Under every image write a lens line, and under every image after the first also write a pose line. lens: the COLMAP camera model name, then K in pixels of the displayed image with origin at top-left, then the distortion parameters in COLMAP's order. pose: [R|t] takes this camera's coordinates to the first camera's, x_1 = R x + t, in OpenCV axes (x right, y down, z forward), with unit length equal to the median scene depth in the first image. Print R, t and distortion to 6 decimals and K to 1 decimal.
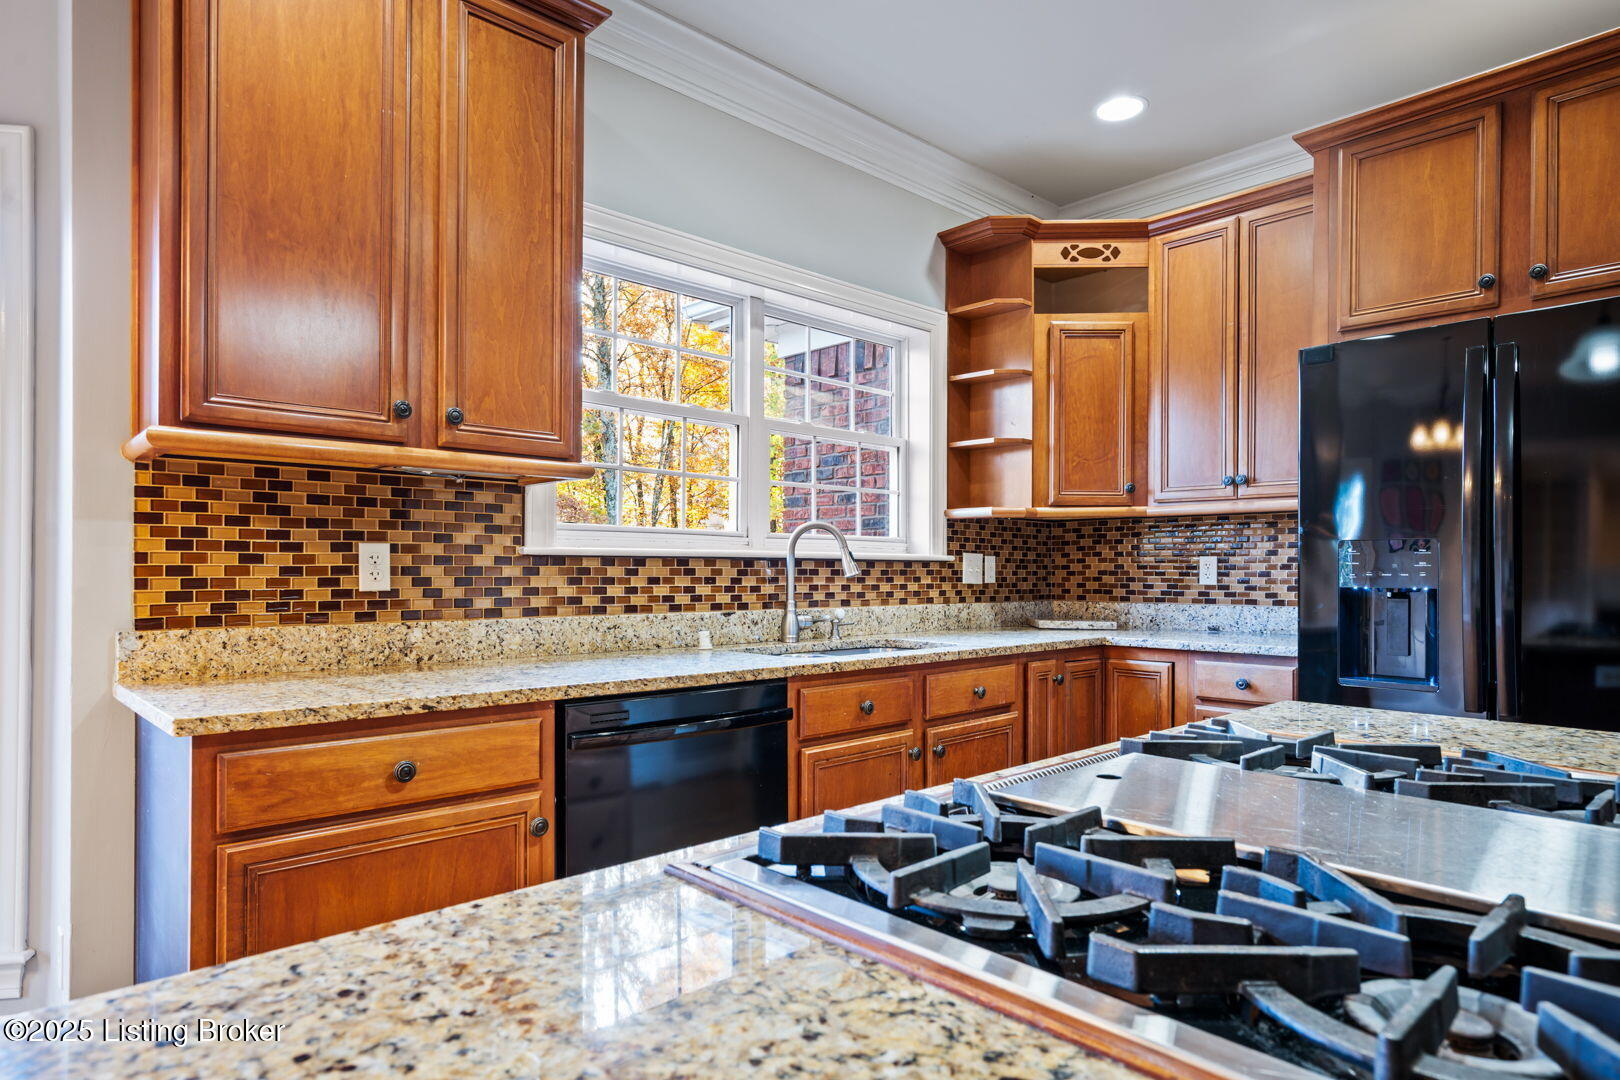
lens RADIAL K [[923.7, 0, 810.2], [0, 923.7, 555.0], [0, 0, 1]] dist [0.000856, 0.000139]
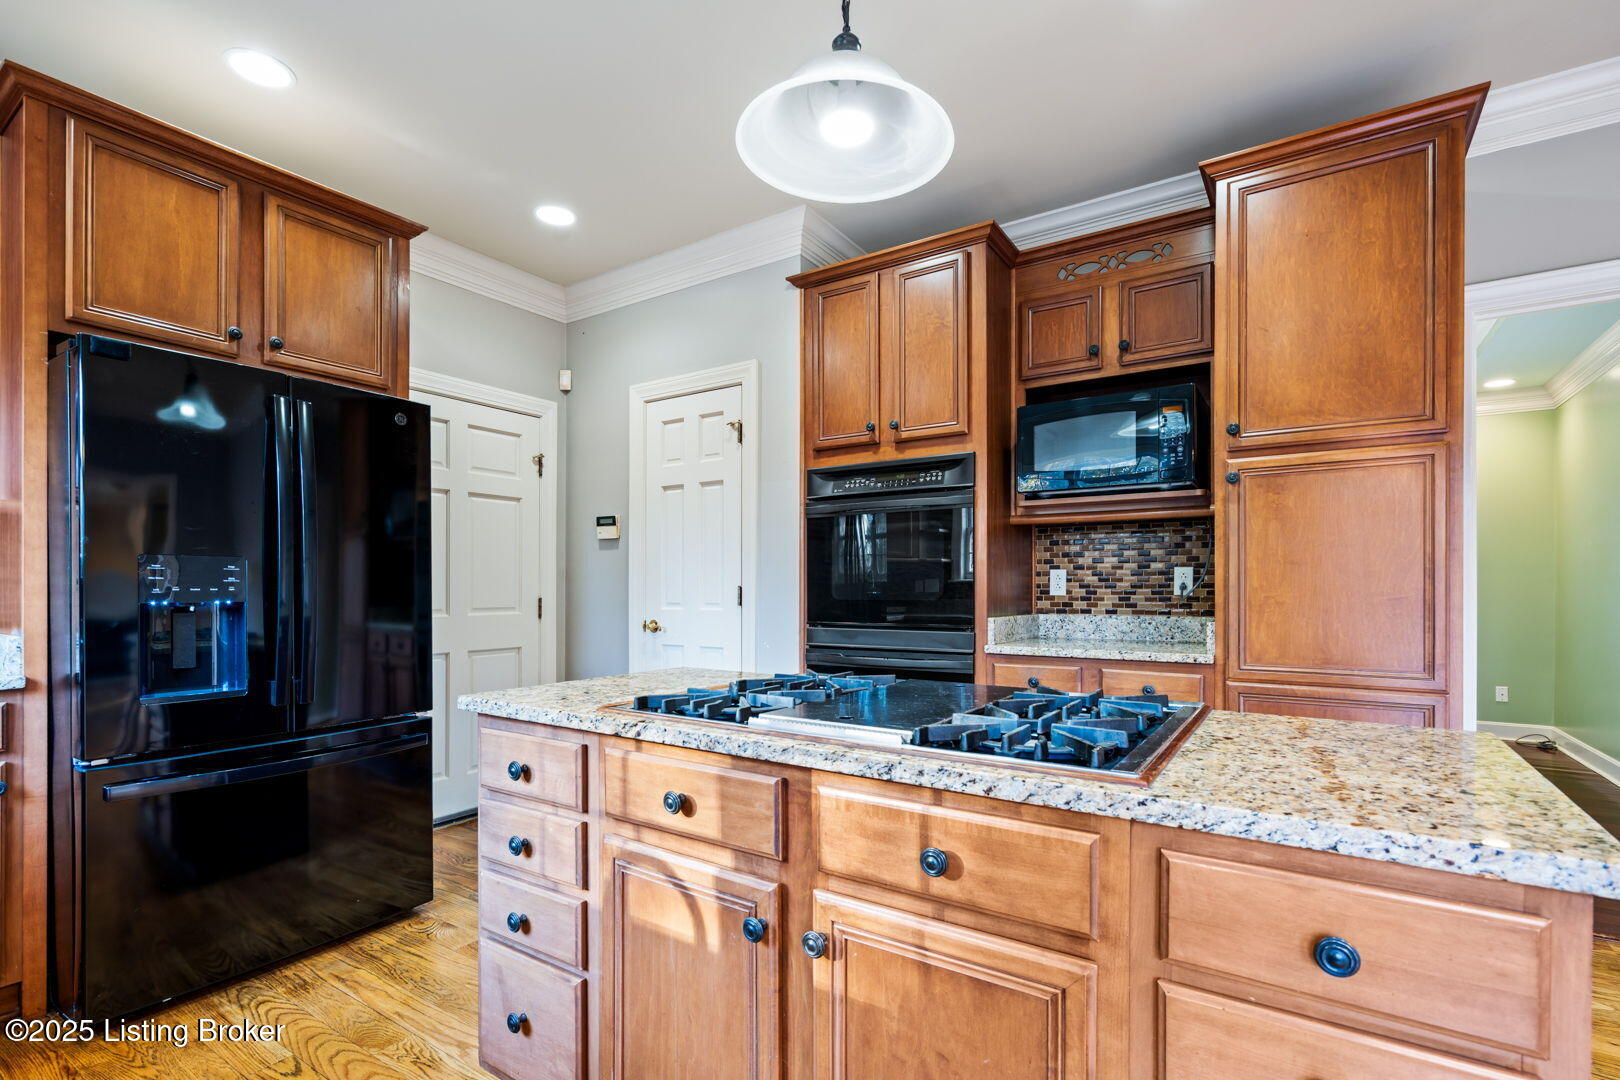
lens RADIAL K [[750.8, 0, 810.6], [0, 750.8, 585.3], [0, 0, 1]] dist [-0.001424, -0.000068]
pose [[-0.232029, -0.004472, 0.972699, -1.472459], [-0.014612, 0.999893, 0.001112, 0.024149], [-0.972599, -0.013955, -0.232070, 2.207791]]
